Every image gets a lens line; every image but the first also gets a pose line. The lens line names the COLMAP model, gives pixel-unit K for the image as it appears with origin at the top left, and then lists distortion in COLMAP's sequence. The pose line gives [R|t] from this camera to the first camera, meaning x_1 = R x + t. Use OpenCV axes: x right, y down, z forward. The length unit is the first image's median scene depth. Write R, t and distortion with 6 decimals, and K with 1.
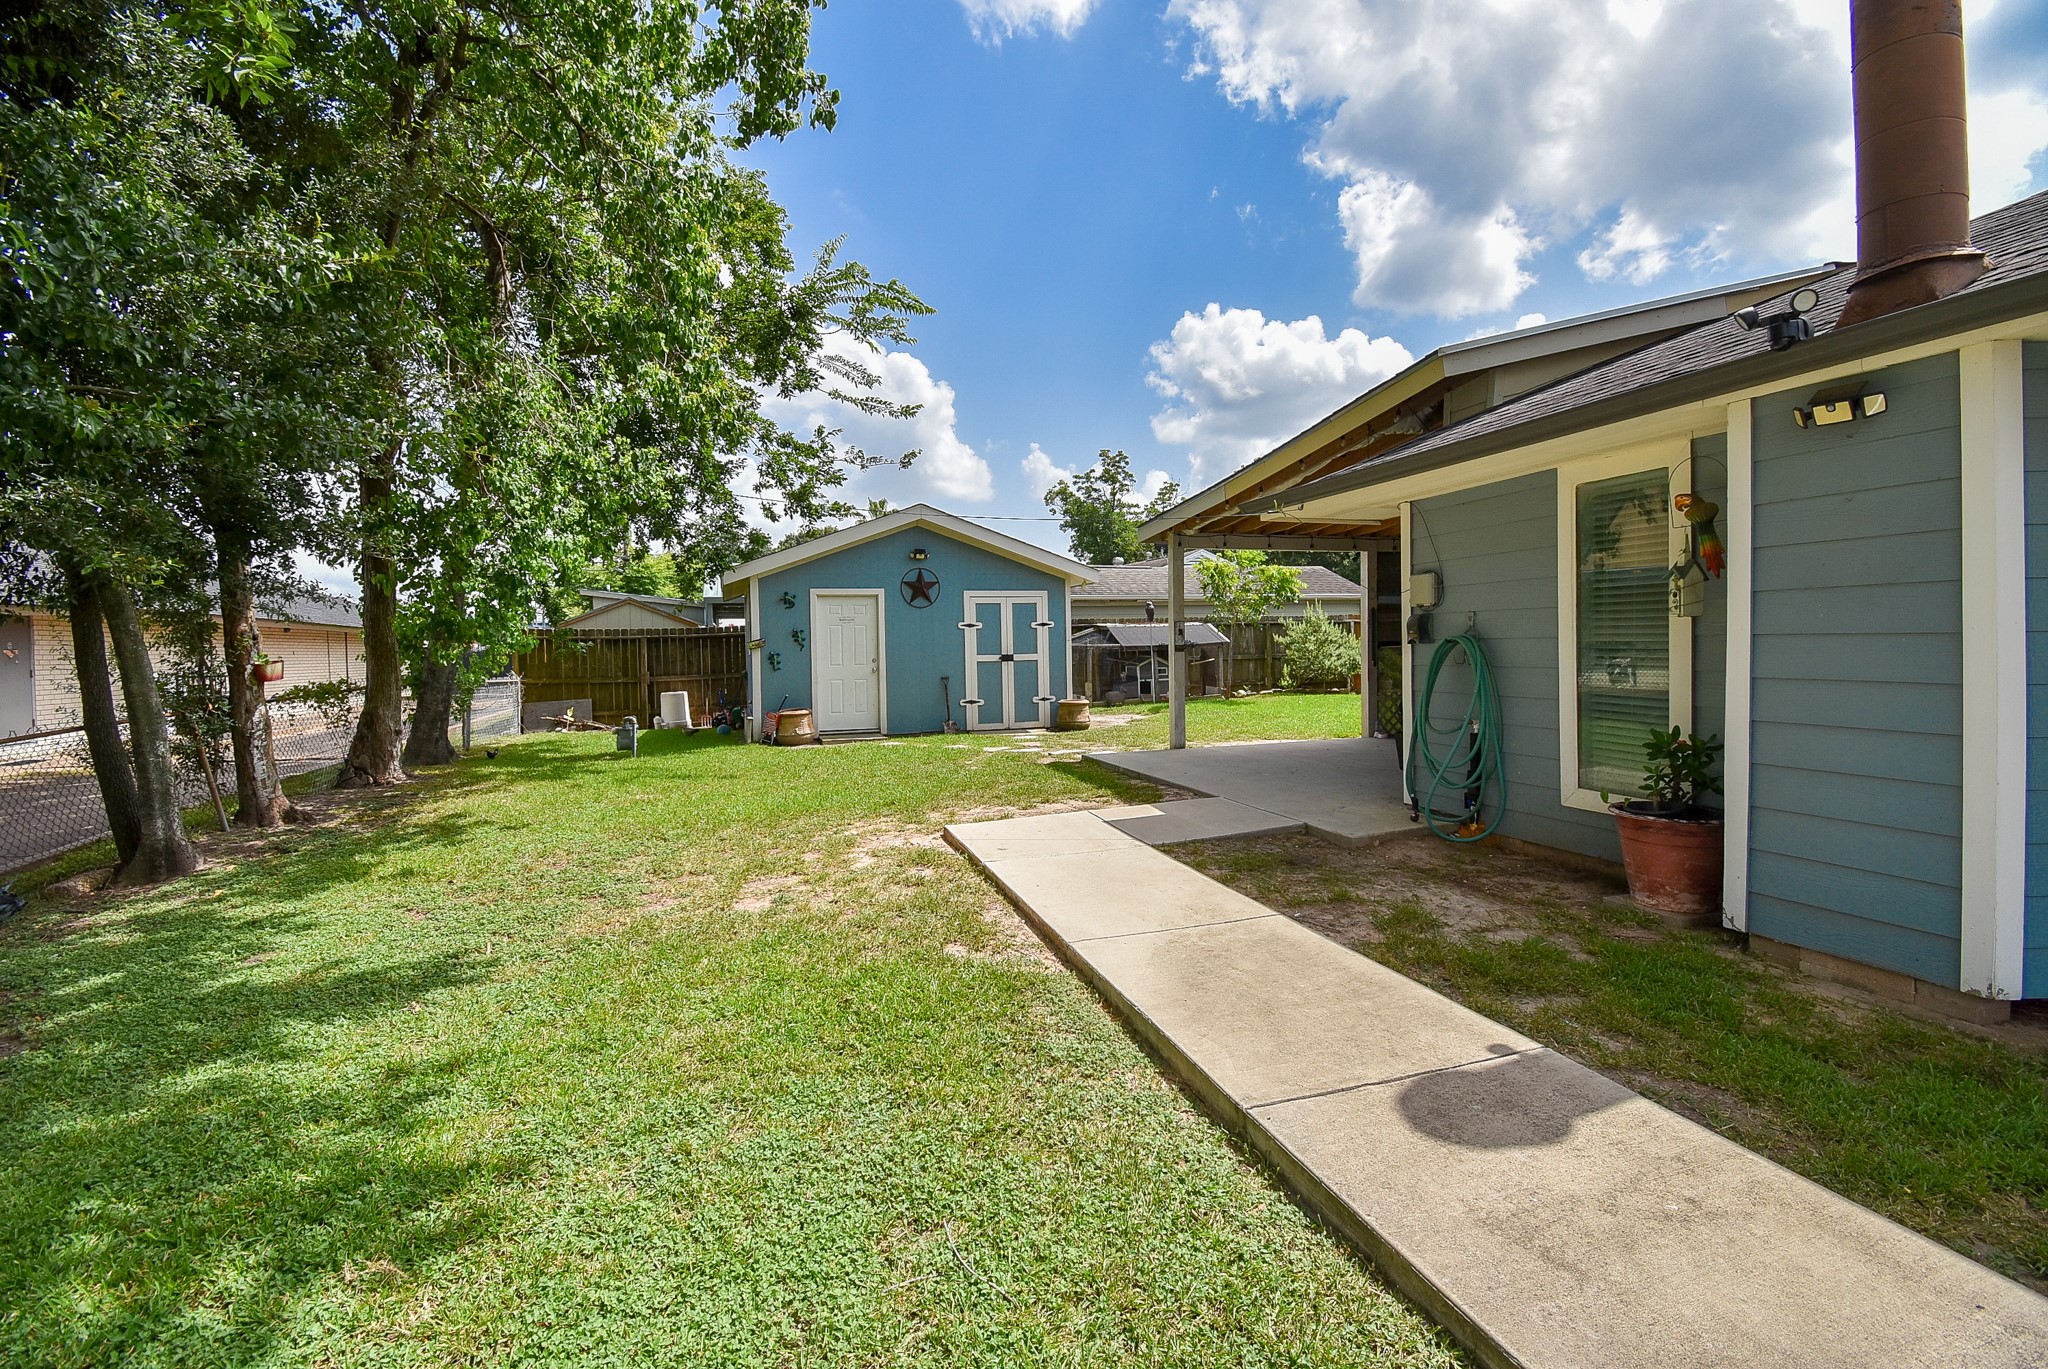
lens RADIAL K [[901.4, 0, 1019.0], [0, 901.4, 673.6], [0, 0, 1]] dist [0.019398, -0.026342]
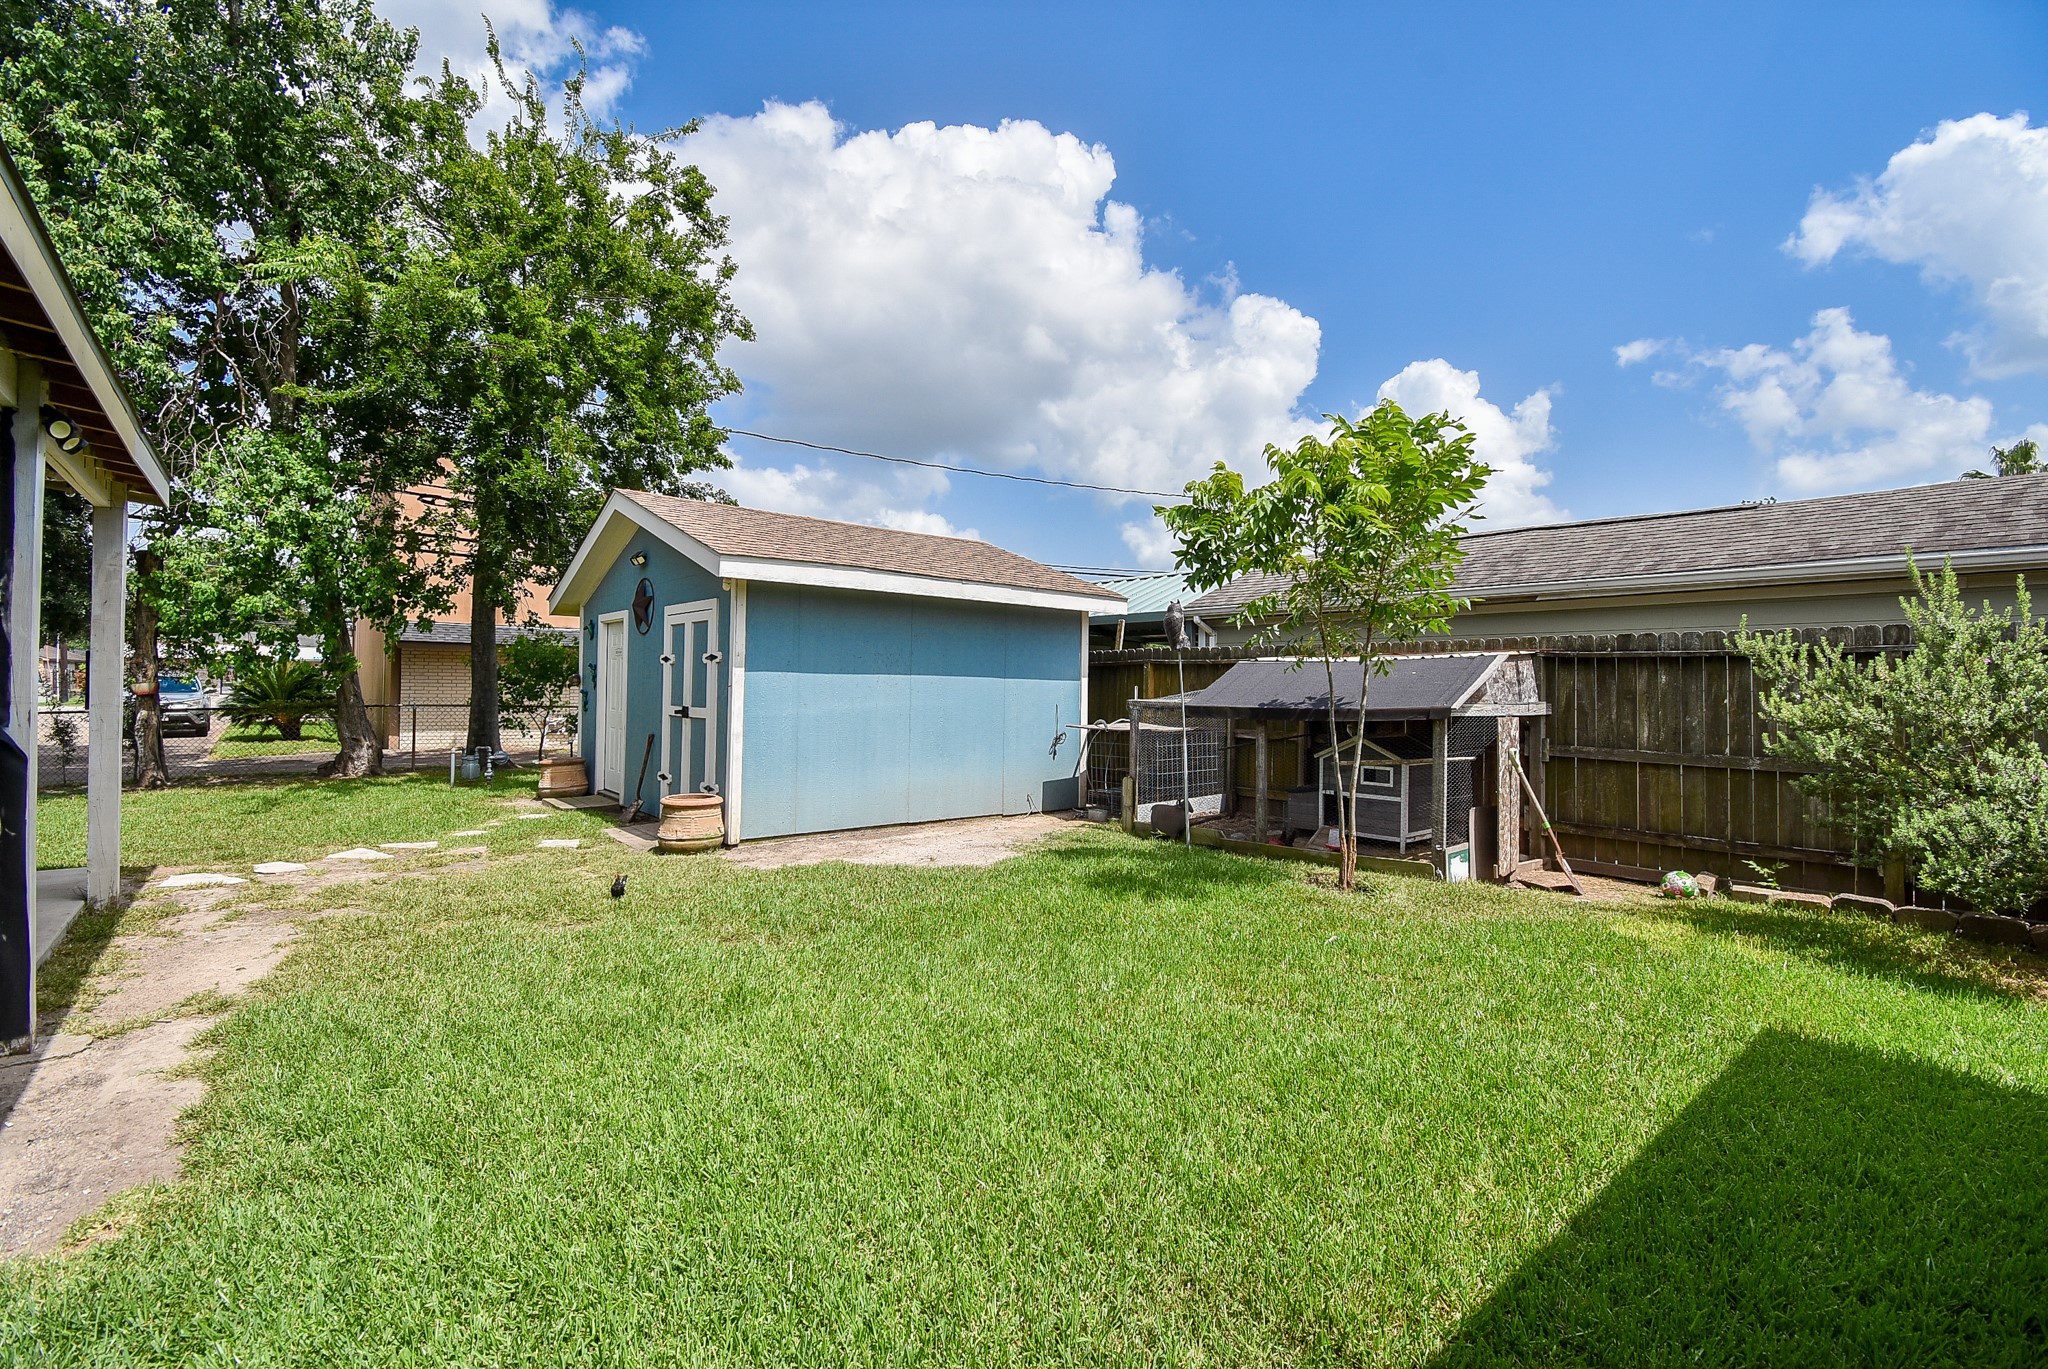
lens RADIAL K [[901.4, 0, 1019.0], [0, 901.4, 673.6], [0, 0, 1]] dist [0.019398, -0.026342]
pose [[0.386039, 0.012901, -0.922392, 0.732830], [-0.050319, 0.998708, -0.007091, -0.057763], [0.921109, 0.049151, 0.386189, 1.115398]]
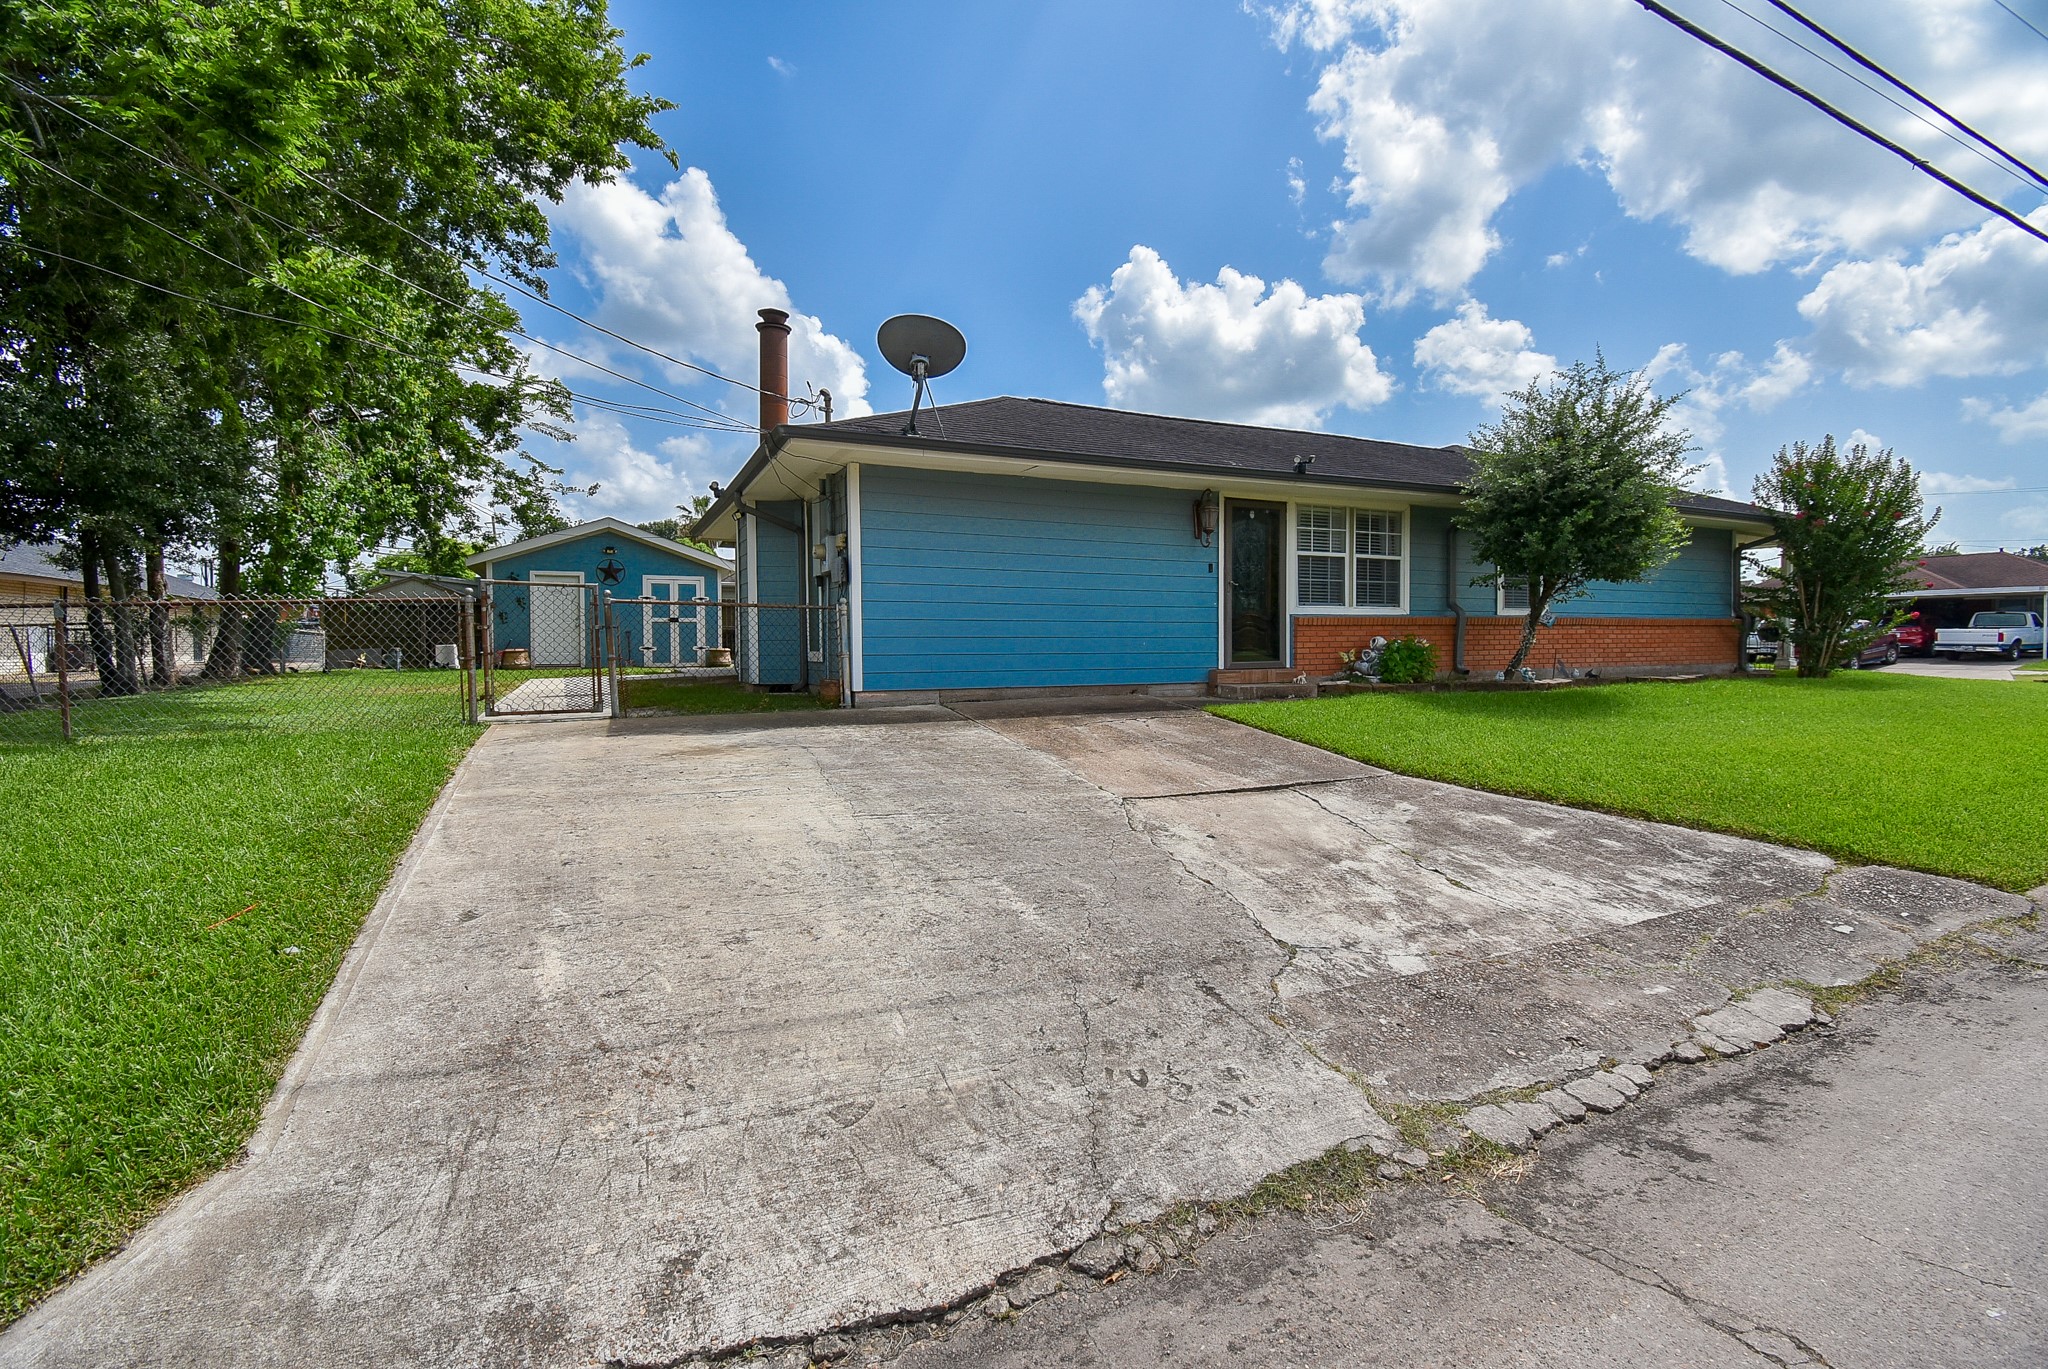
lens RADIAL K [[901.4, 0, 1019.0], [0, 901.4, 673.6], [0, 0, 1]] dist [0.019398, -0.026342]
pose [[0.990533, 0.008564, 0.137010, 0.407327], [-0.007806, 0.999951, -0.006072, 0.088796], [-0.137055, 0.004945, 0.990551, -0.671928]]
